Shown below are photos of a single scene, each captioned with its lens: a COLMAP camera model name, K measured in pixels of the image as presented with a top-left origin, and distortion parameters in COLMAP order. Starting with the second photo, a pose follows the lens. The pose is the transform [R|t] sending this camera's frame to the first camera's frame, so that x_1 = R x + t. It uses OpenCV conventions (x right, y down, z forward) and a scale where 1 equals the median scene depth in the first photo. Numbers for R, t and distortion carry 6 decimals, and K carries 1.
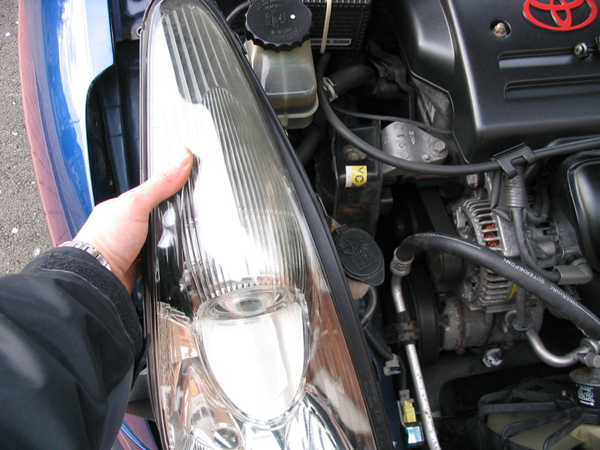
lens RADIAL K [[606.9, 0, 300.0], [0, 606.9, 225.0], [0, 0, 1]] dist [-0.100539, -0.005596]
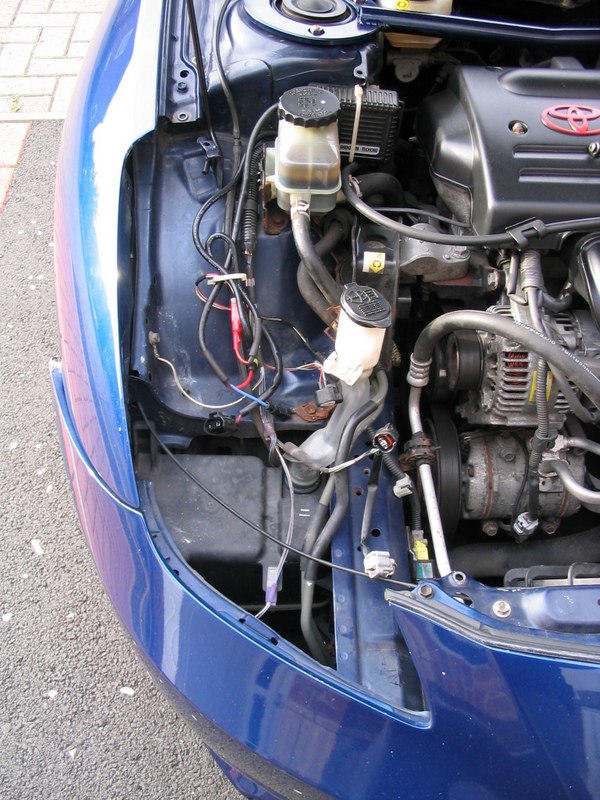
lens RADIAL K [[809.2, 0, 300.0], [0, 809.2, 400.0], [0, 0, 1]] dist [-0.100539, -0.005596]
pose [[0.994653, 0.082155, -0.062573, 0.071732], [-0.096167, 0.957688, -0.271265, 0.501694], [0.037640, 0.275833, 0.960468, -0.218545]]
